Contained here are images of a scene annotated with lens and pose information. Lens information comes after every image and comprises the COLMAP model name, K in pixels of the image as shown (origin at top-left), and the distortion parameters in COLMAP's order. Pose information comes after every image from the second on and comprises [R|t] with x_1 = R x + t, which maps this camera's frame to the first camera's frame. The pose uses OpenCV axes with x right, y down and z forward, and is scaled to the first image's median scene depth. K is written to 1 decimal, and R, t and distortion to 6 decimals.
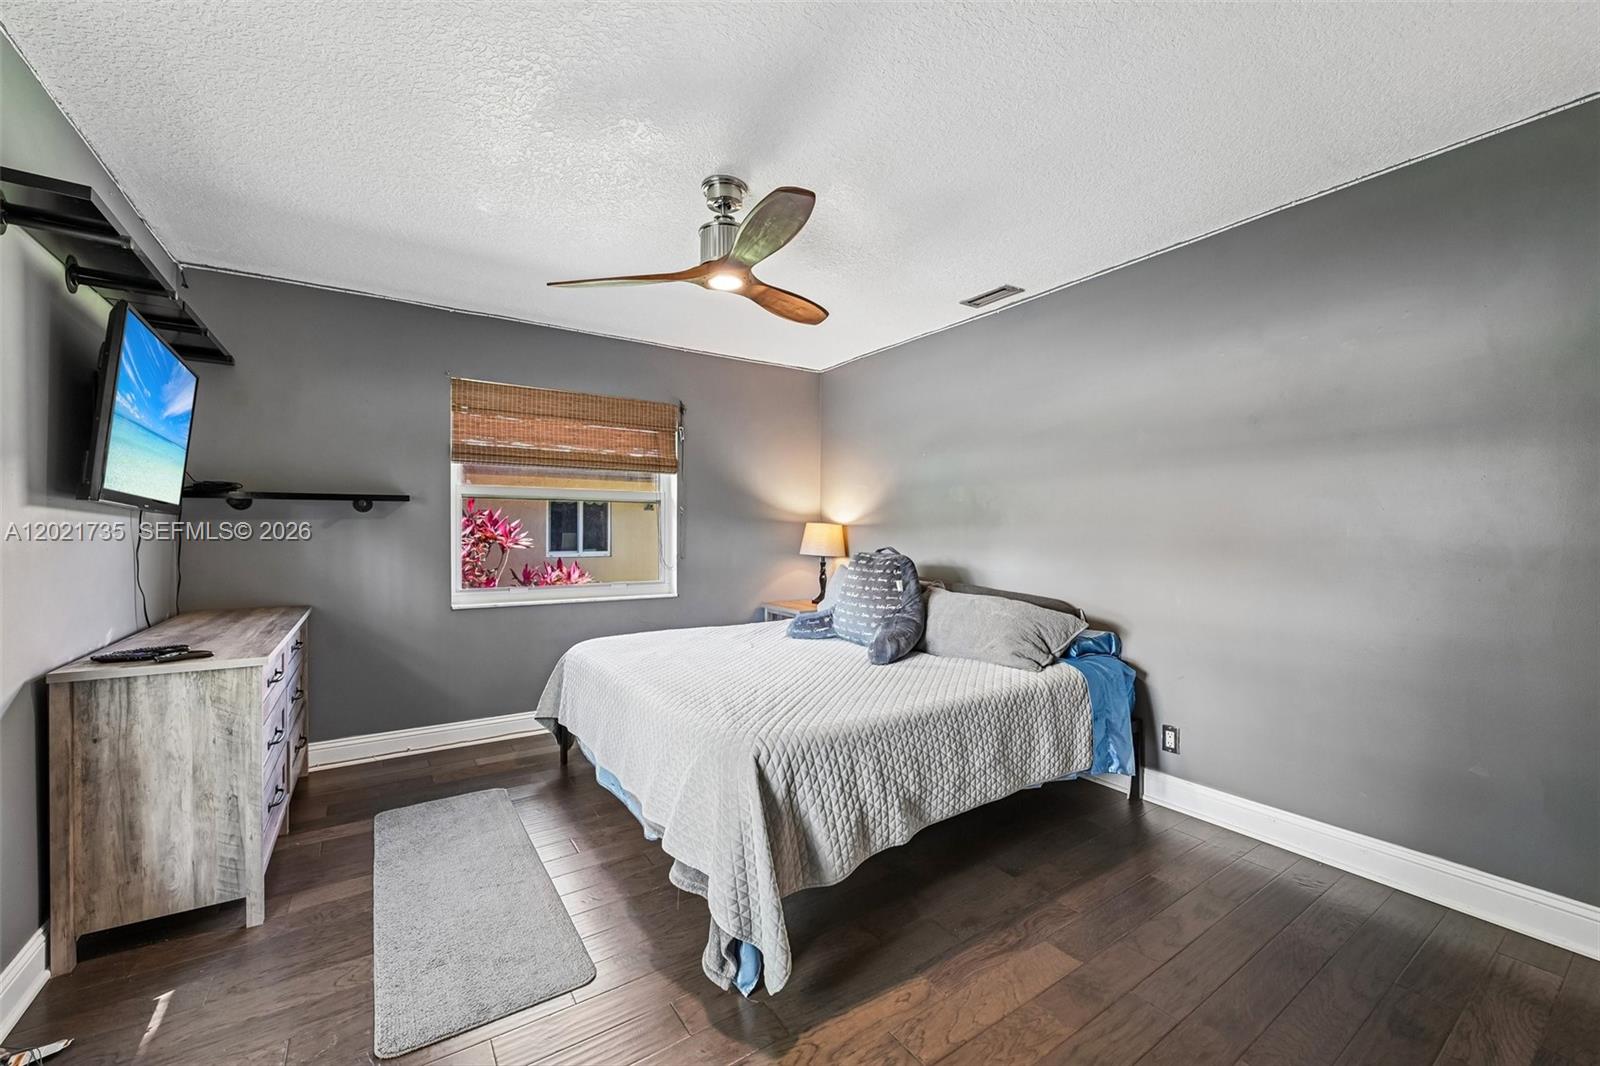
lens RADIAL K [[634.3, 0, 791.1], [0, 634.3, 534.3], [0, 0, 1]] dist [0.000062, -0.002787]
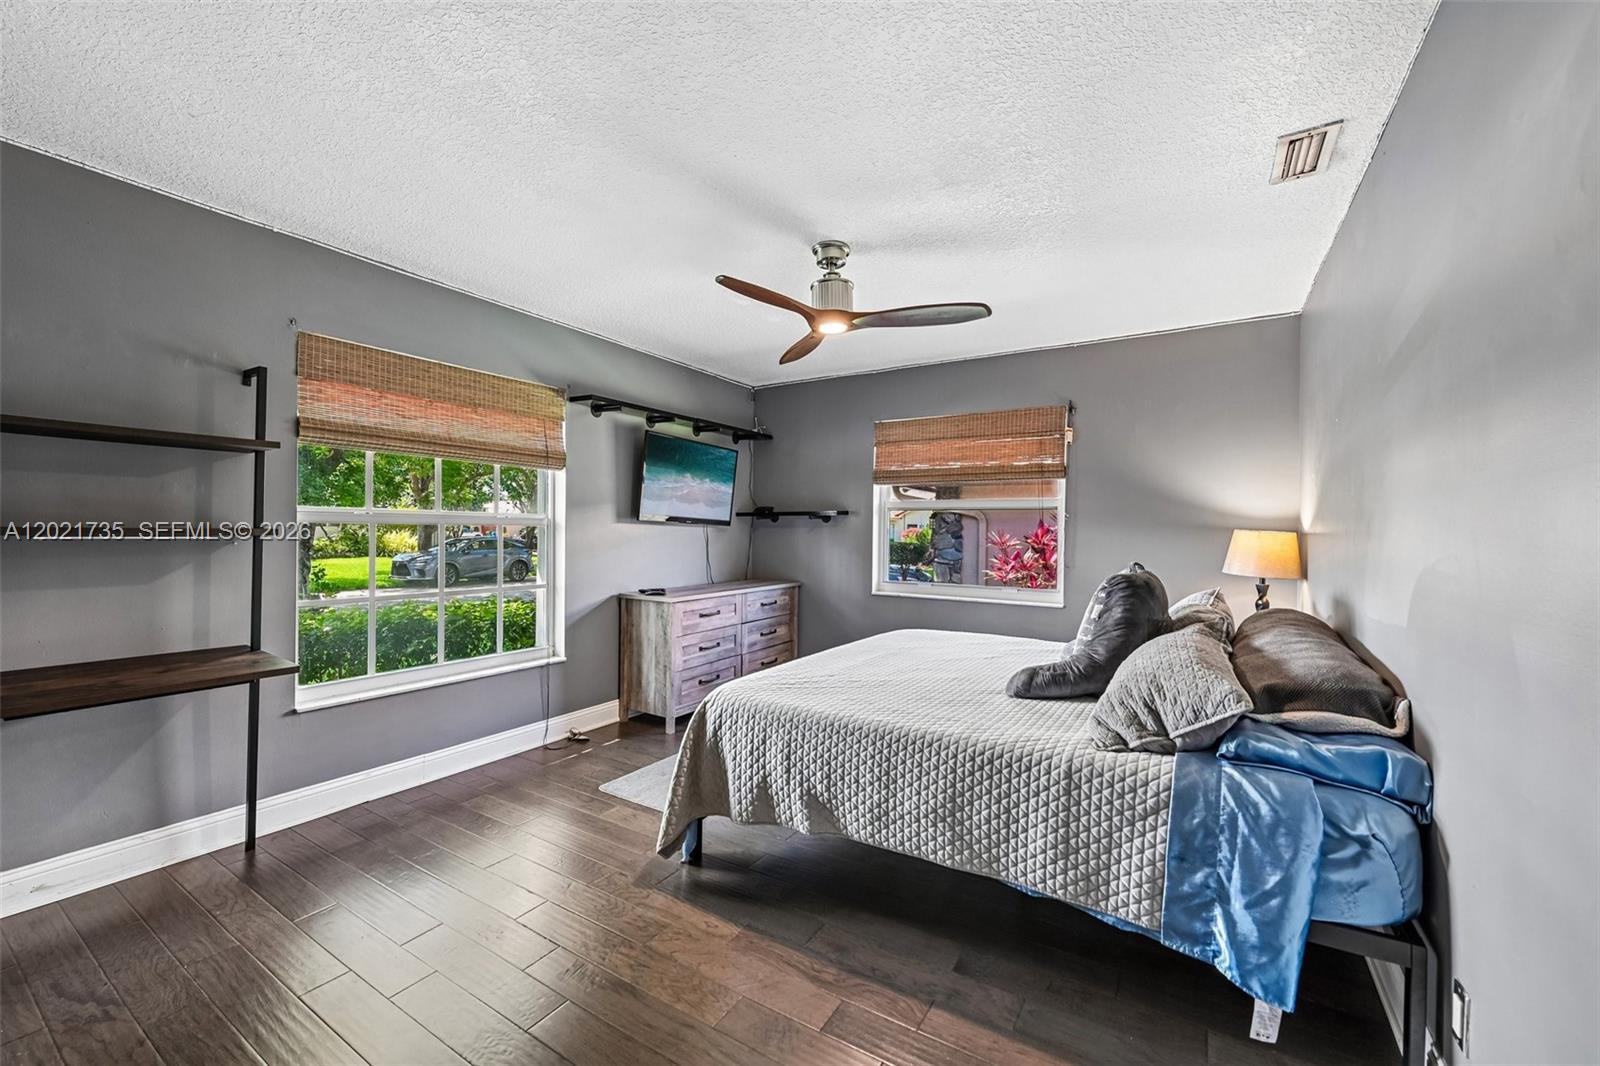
lens RADIAL K [[634.3, 0, 791.1], [0, 634.3, 534.3], [0, 0, 1]] dist [0.000062, -0.002787]
pose [[0.407352, 0.006703, -0.913247, 1.069403], [-0.016757, 0.999860, -0.000135, -0.010538], [0.913117, 0.015358, 0.407407, 0.509510]]
